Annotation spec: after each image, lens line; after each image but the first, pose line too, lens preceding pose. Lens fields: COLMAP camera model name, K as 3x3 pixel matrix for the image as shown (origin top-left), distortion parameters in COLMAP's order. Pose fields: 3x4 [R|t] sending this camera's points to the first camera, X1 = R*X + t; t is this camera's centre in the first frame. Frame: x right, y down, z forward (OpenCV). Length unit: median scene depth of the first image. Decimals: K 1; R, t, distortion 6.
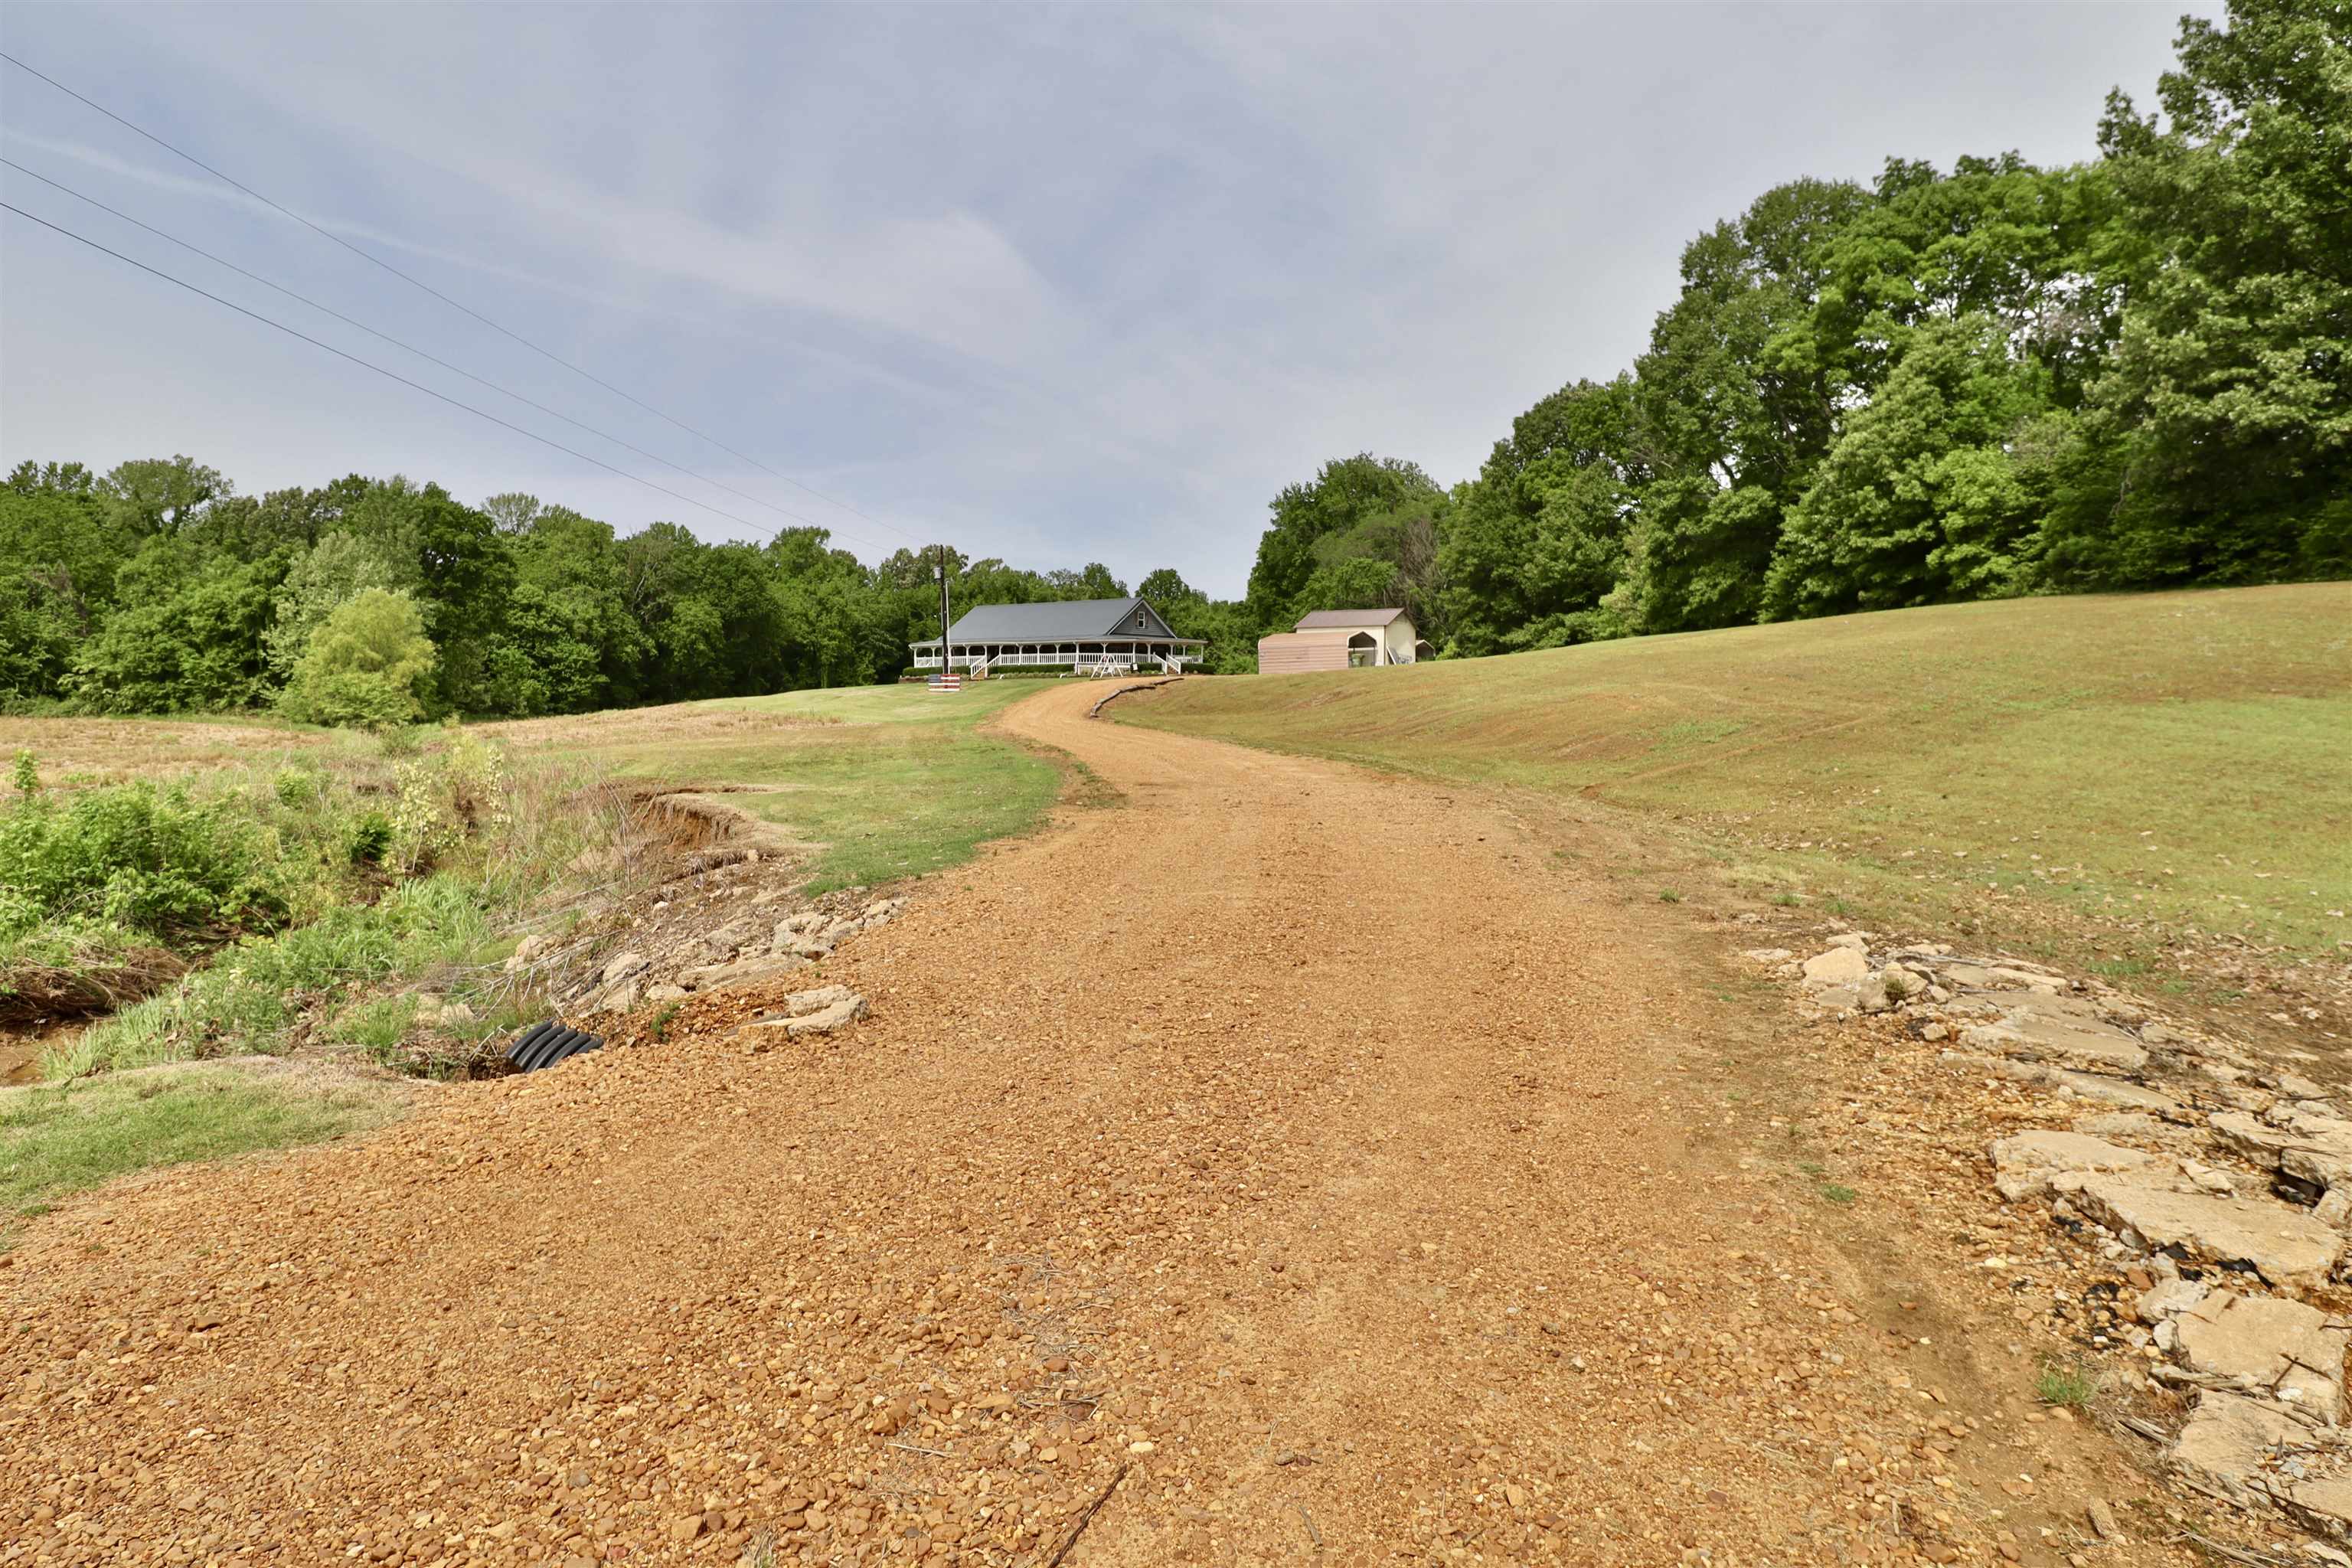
lens RADIAL K [[1290.7, 0, 1176.0], [0, 1290.7, 784.0], [0, 0, 1]] dist [0.000580, 0.000048]
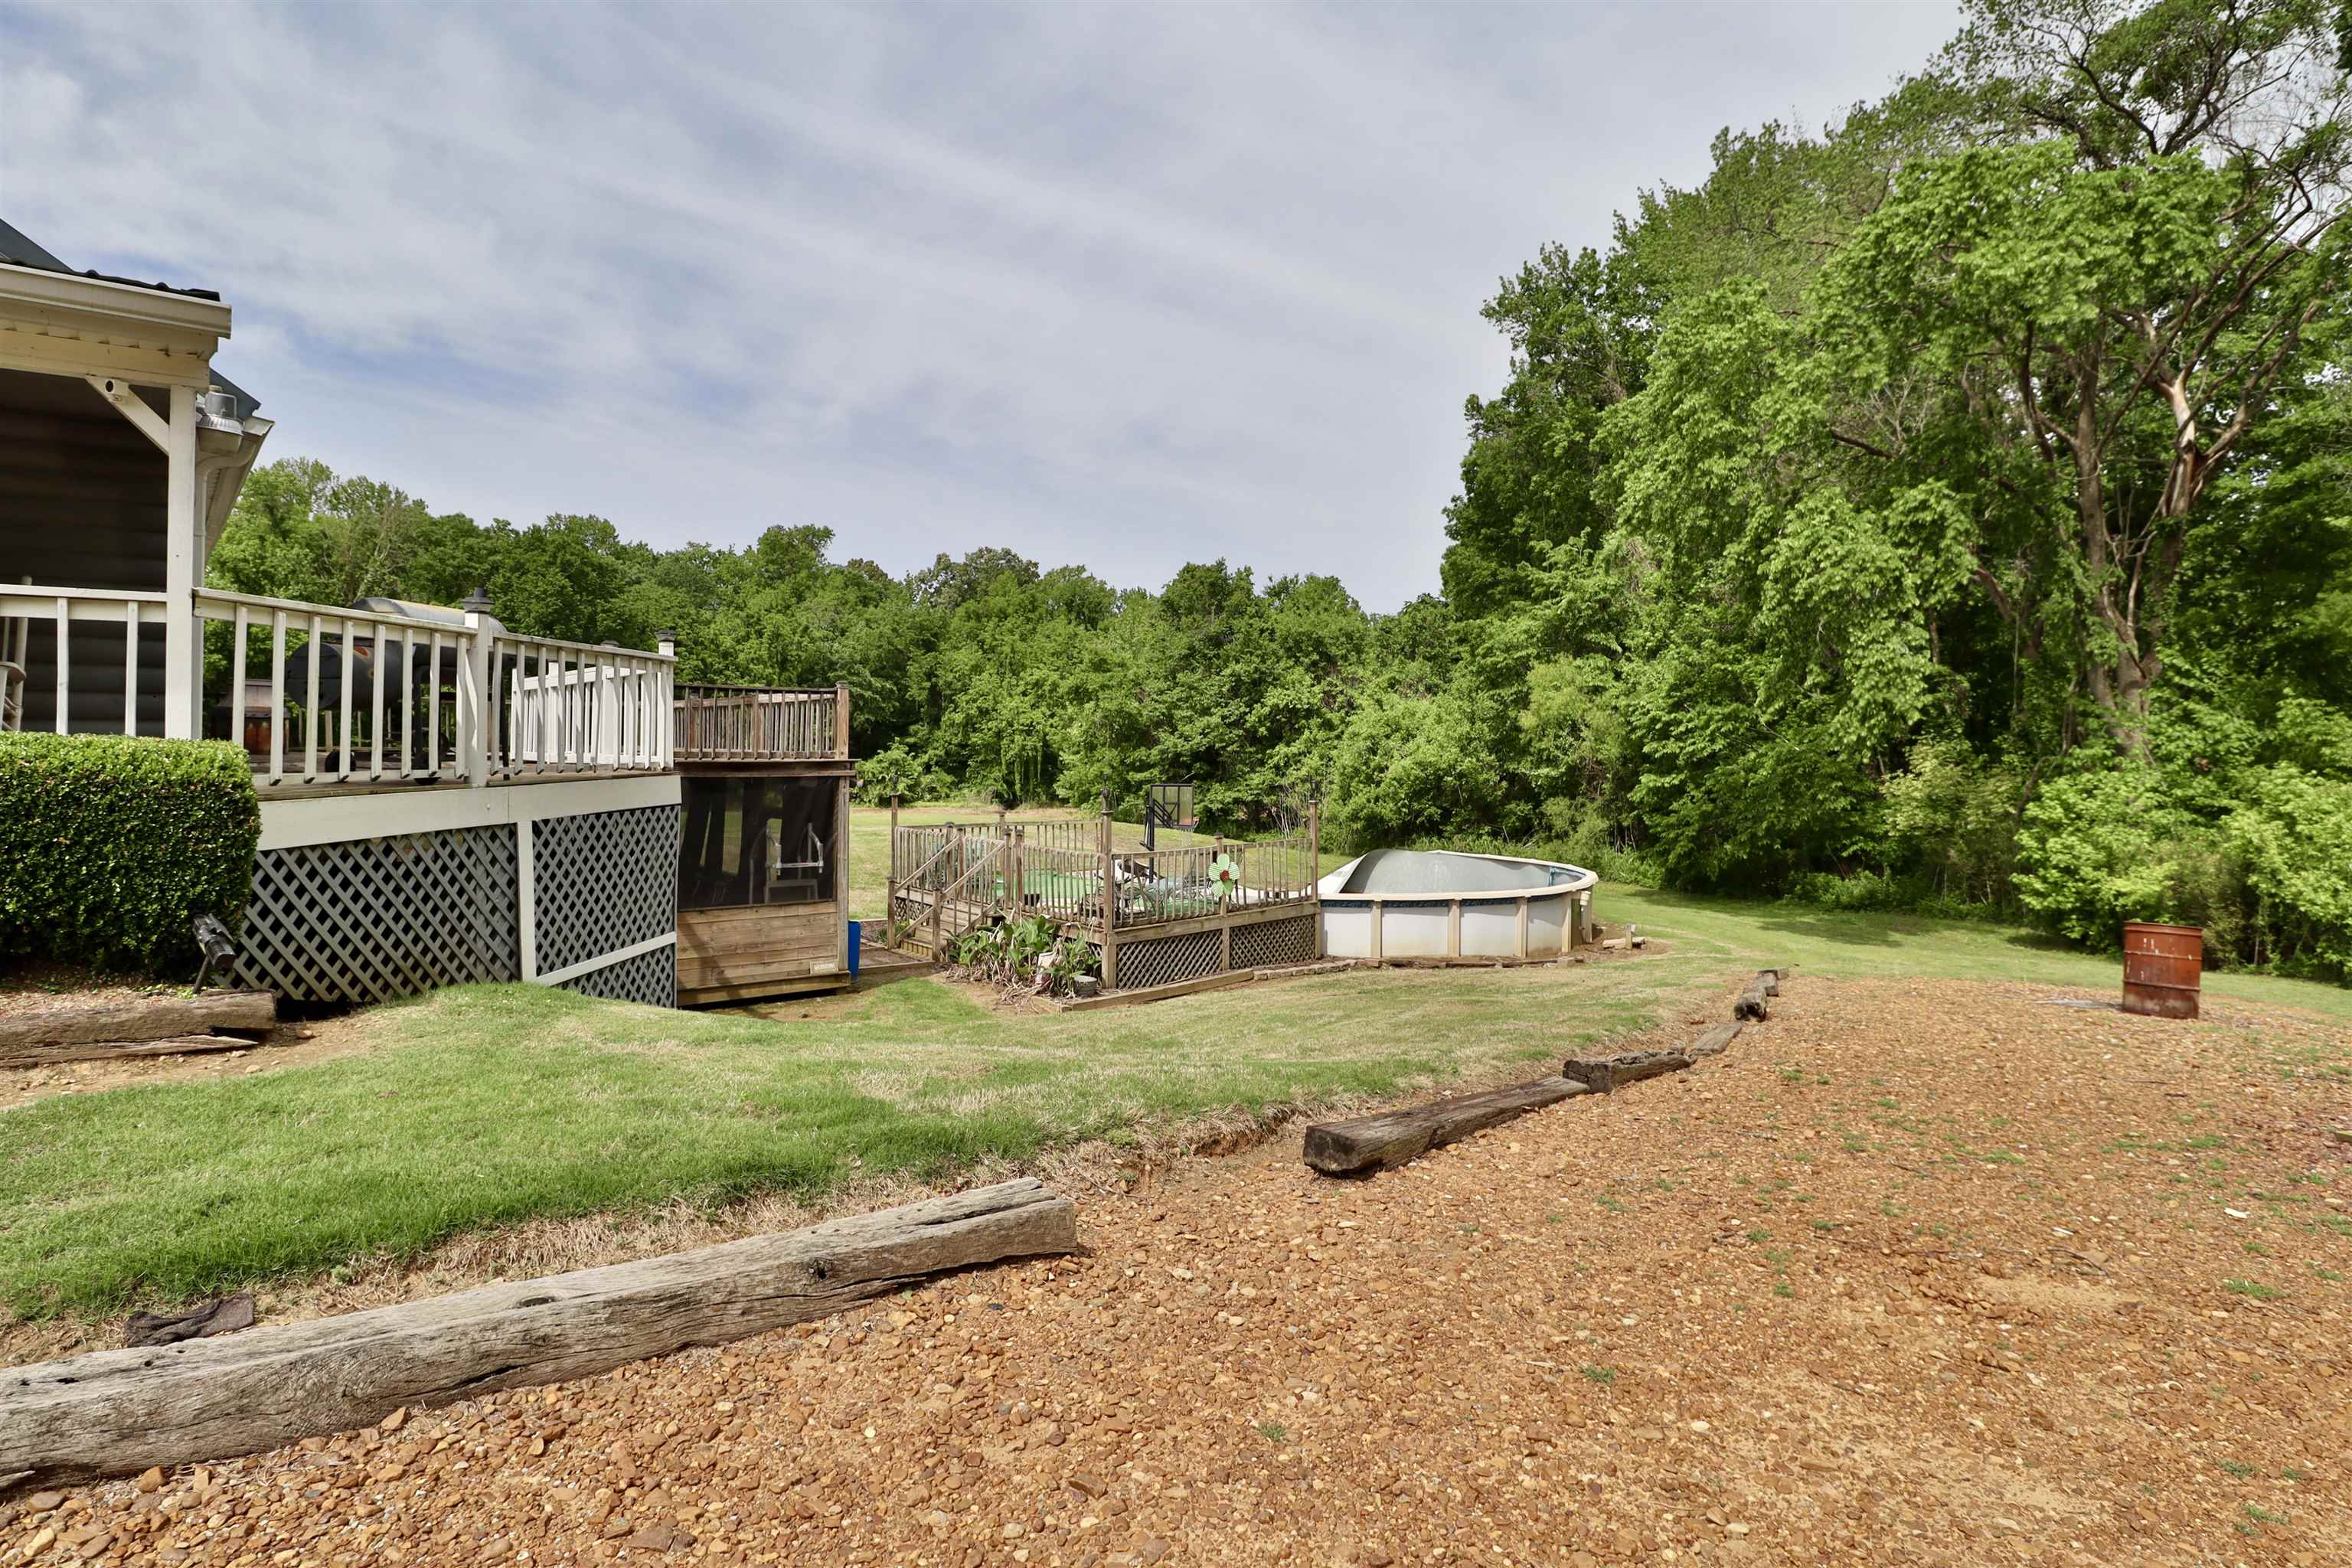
lens RADIAL K [[1212.7, 0, 1193.4], [0, 1212.7, 746.6], [0, 0, 1]] dist [0.000981, -0.013652]
pose [[0.984322, 0.010277, -0.176079, 0.048945], [-0.023635, 0.996983, -0.073935, -0.055928], [0.174788, 0.076938, 0.981596, 0.598387]]
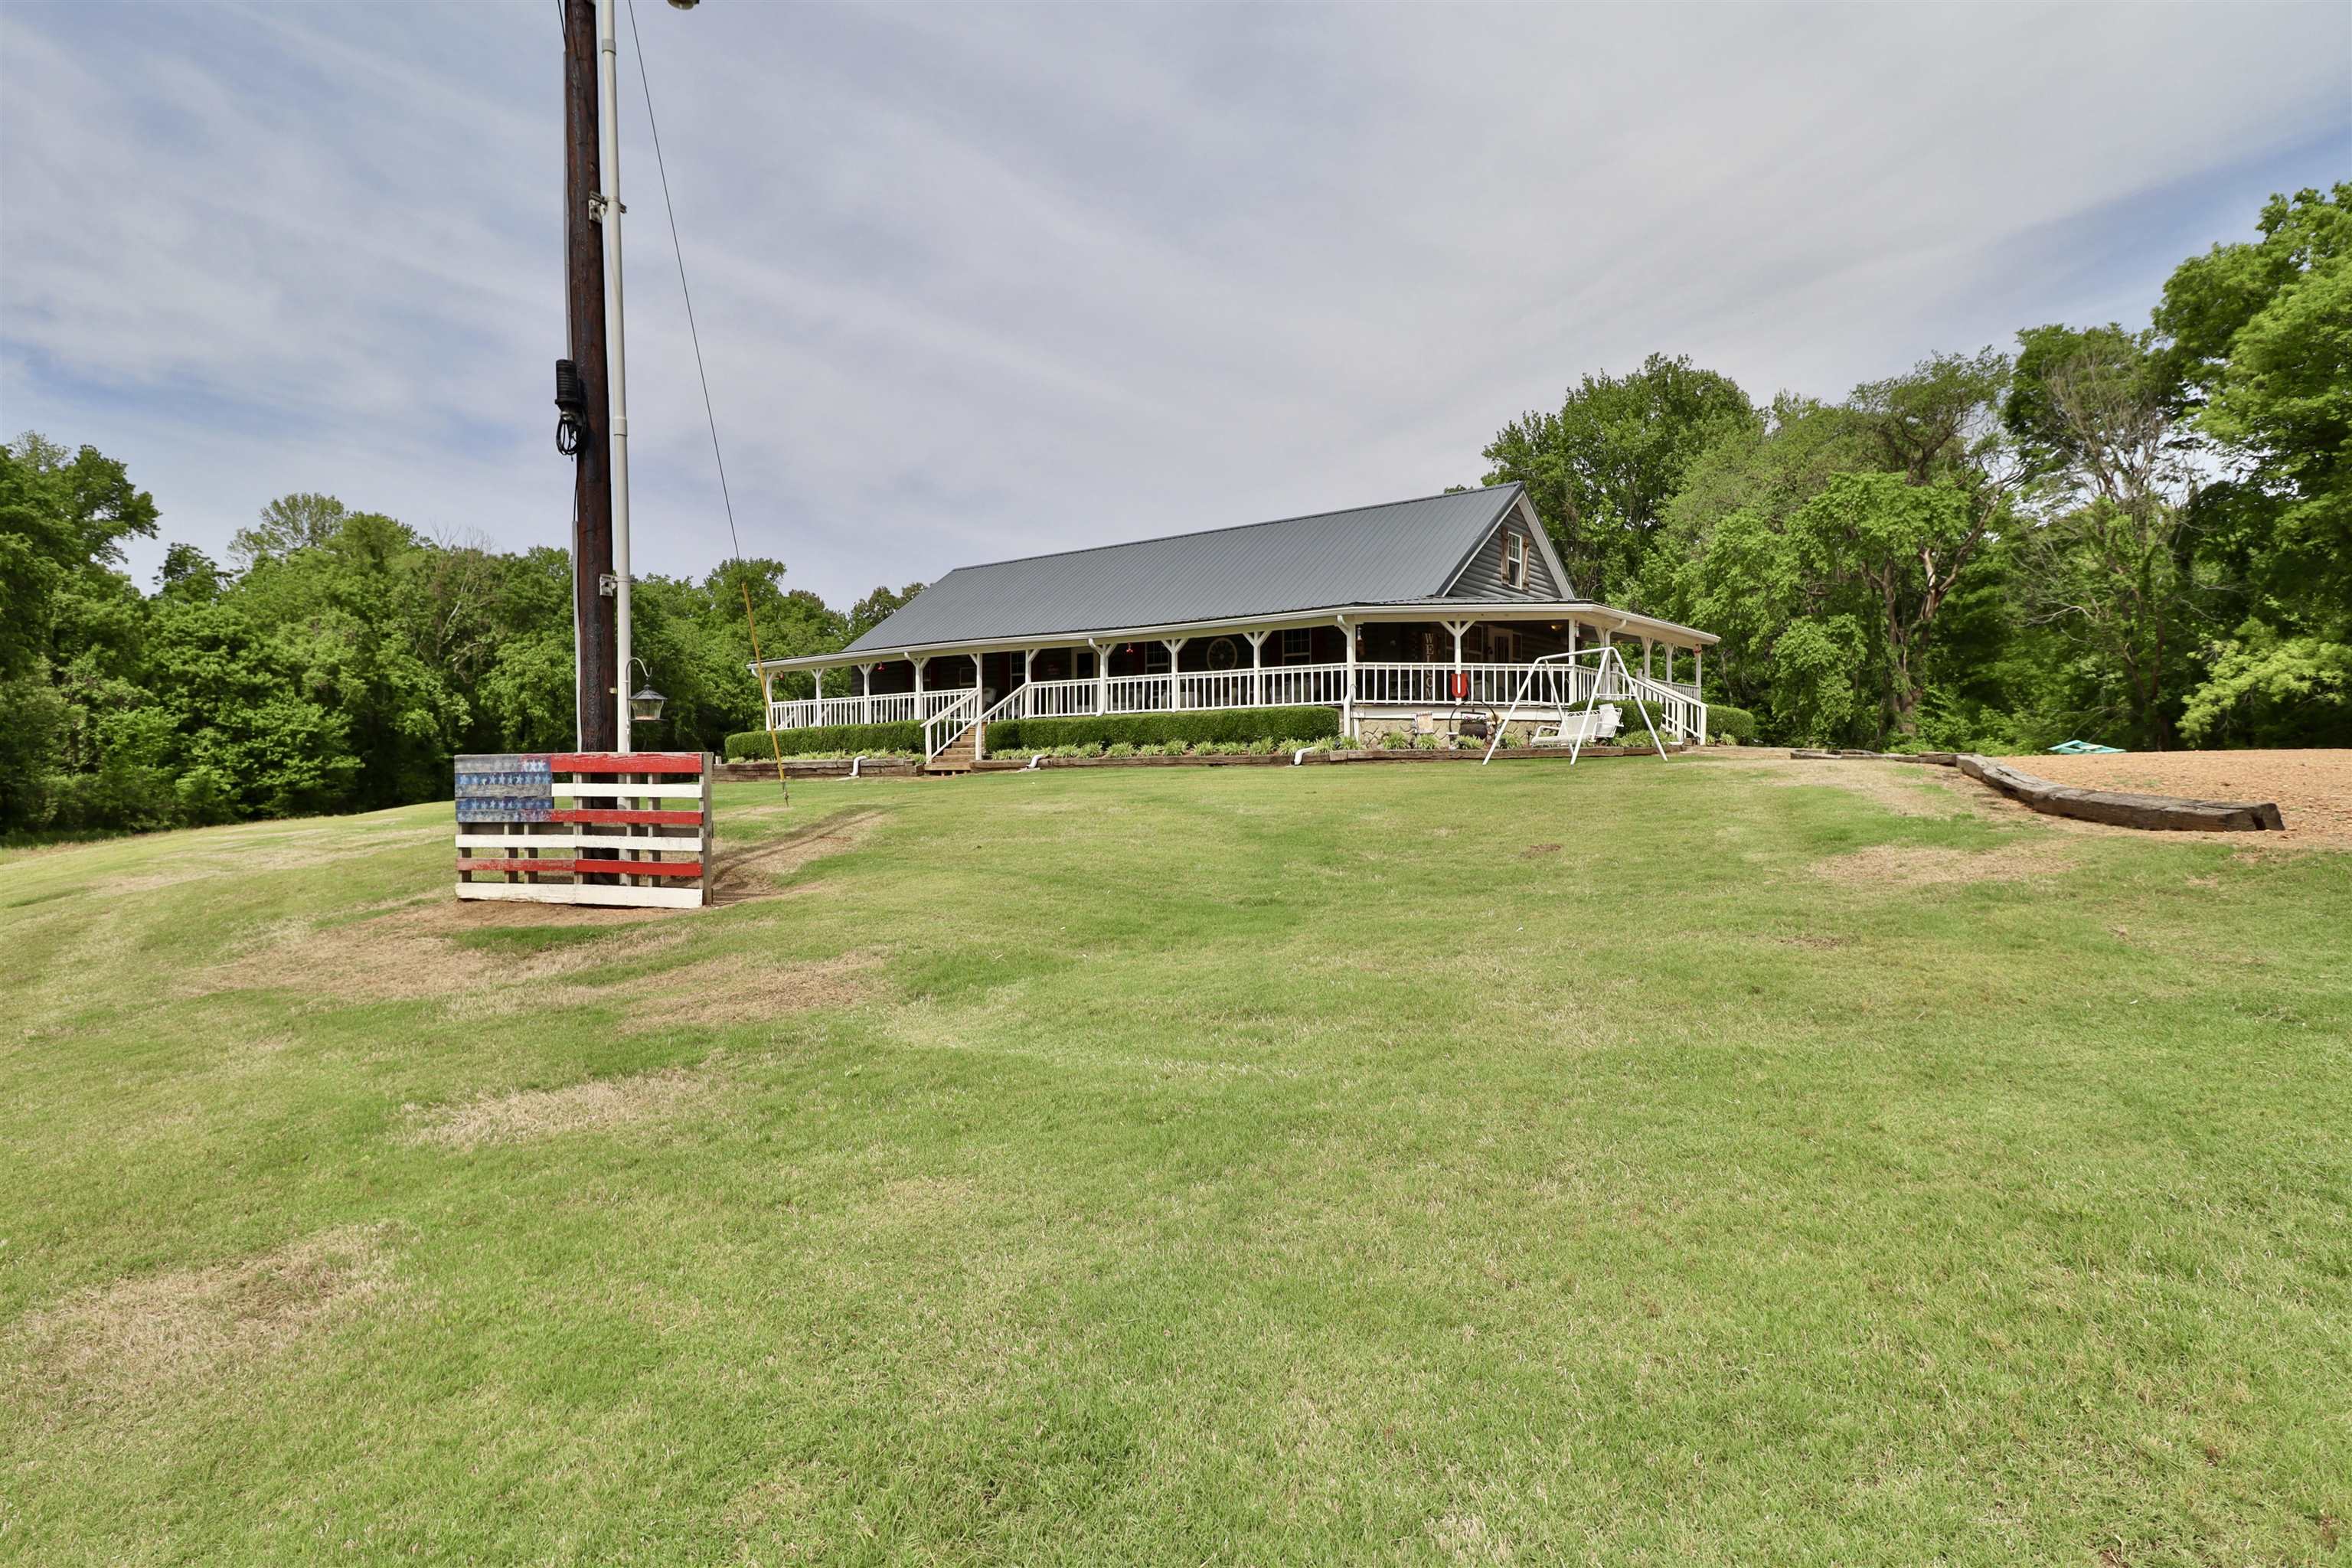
lens RADIAL K [[1212.7, 0, 1193.4], [0, 1212.7, 746.6], [0, 0, 1]] dist [0.000981, -0.013652]
pose [[0.999854, -0.003099, 0.016781, -0.063388], [0.004598, 0.995922, -0.090096, -0.037551], [-0.016433, 0.090160, 0.995792, 0.445449]]
